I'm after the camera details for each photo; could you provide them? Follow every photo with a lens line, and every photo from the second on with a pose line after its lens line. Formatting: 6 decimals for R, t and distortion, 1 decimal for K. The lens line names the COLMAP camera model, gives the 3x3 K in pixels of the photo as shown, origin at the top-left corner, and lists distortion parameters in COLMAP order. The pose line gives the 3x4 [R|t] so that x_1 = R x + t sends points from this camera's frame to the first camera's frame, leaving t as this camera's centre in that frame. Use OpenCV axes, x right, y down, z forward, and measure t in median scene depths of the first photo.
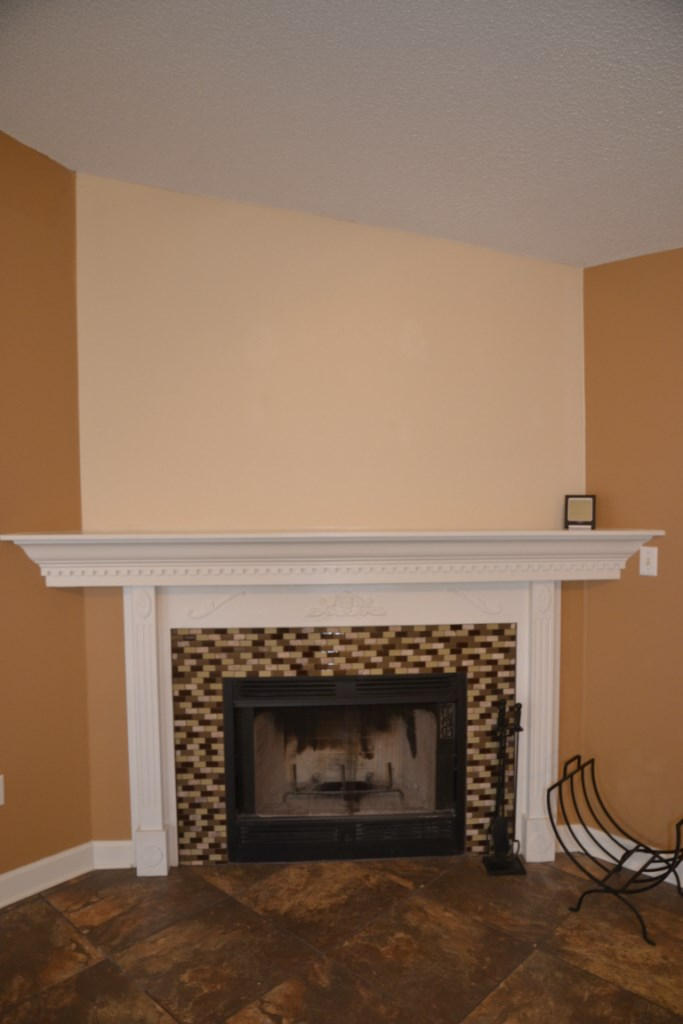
lens RADIAL K [[719.7, 0, 344.5], [0, 719.7, 517.9], [0, 0, 1]] dist [-0.120094, 0.086388]
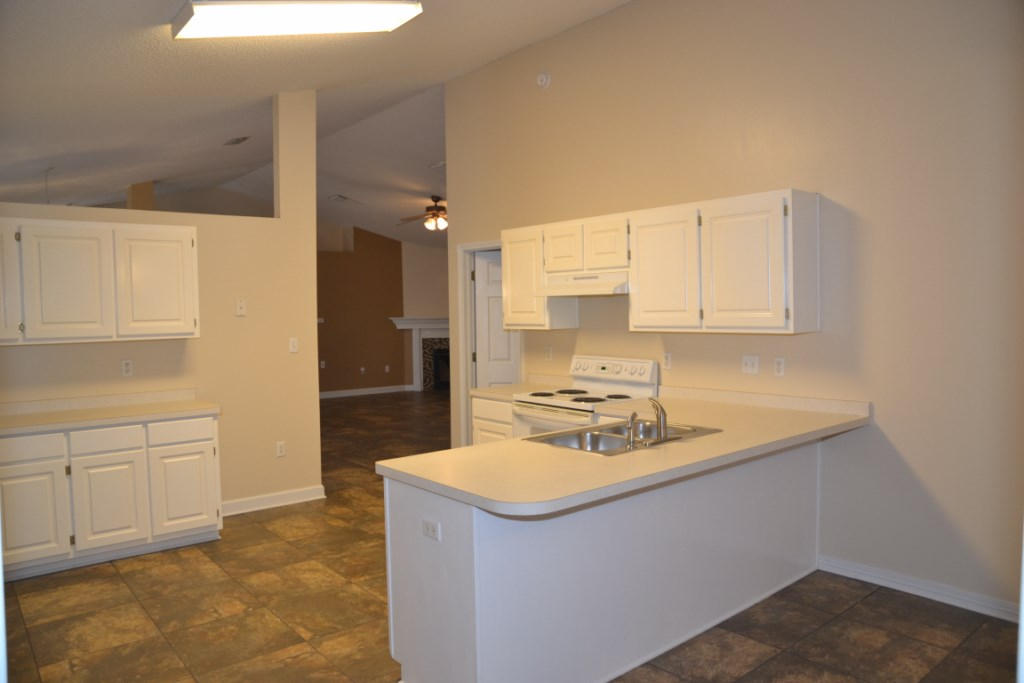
lens RADIAL K [[719.7, 0, 512.0], [0, 719.7, 341.5], [0, 0, 1]] dist [-0.120094, 0.086388]
pose [[0.993141, -0.000674, -0.116923, 0.889346], [0.000958, 0.999997, 0.002367, 0.164699], [0.116921, -0.002463, 0.993138, -3.602824]]
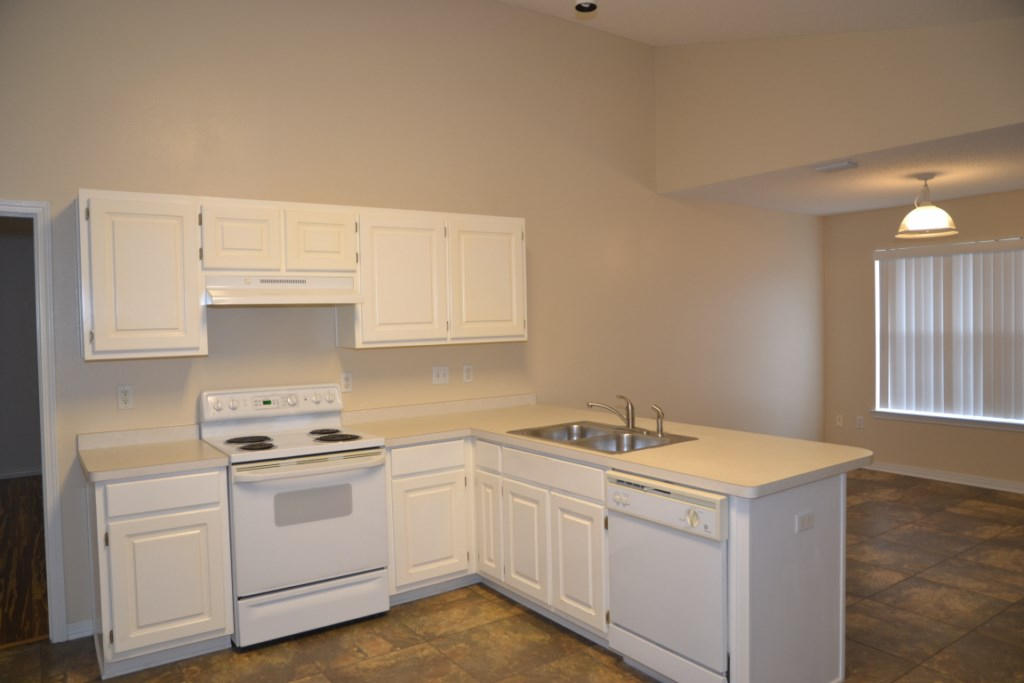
lens RADIAL K [[719.7, 0, 512.0], [0, 719.7, 341.5], [0, 0, 1]] dist [-0.120094, 0.086388]
pose [[0.200628, -0.024390, 0.979364, -0.279269], [0.063758, 0.997896, 0.011791, 0.135890], [-0.977591, 0.060077, 0.201761, -2.546141]]
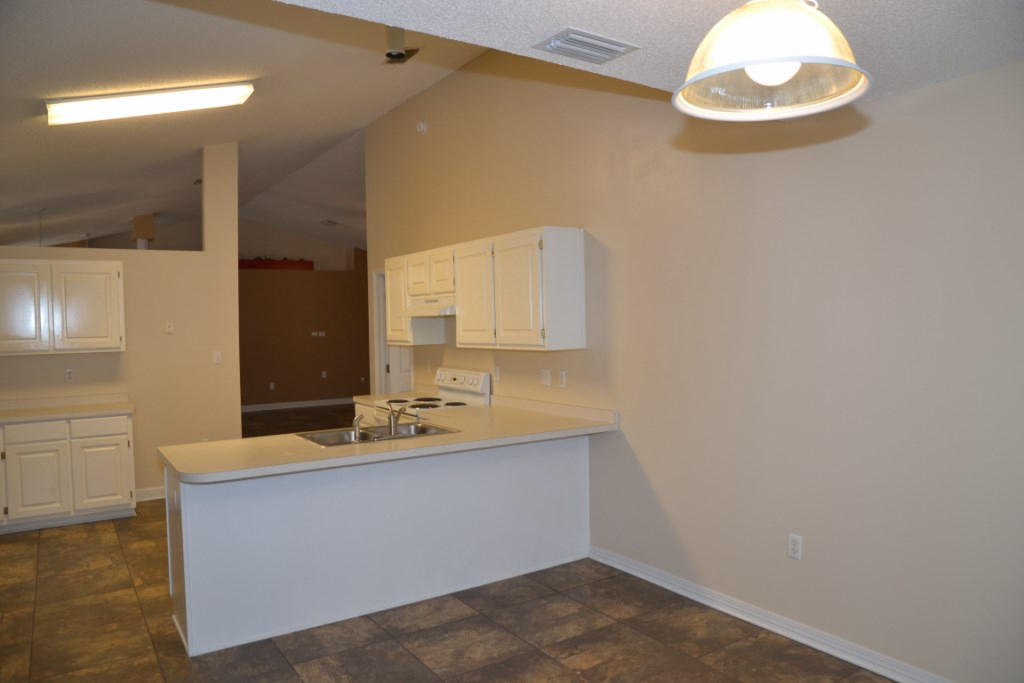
lens RADIAL K [[719.7, 0, 512.0], [0, 719.7, 341.5], [0, 0, 1]] dist [-0.120094, 0.086388]
pose [[0.974472, -0.001373, -0.224504, 1.514536], [-0.001633, 0.999912, -0.013203, 0.154935], [0.224503, 0.013233, 0.974384, -3.761315]]
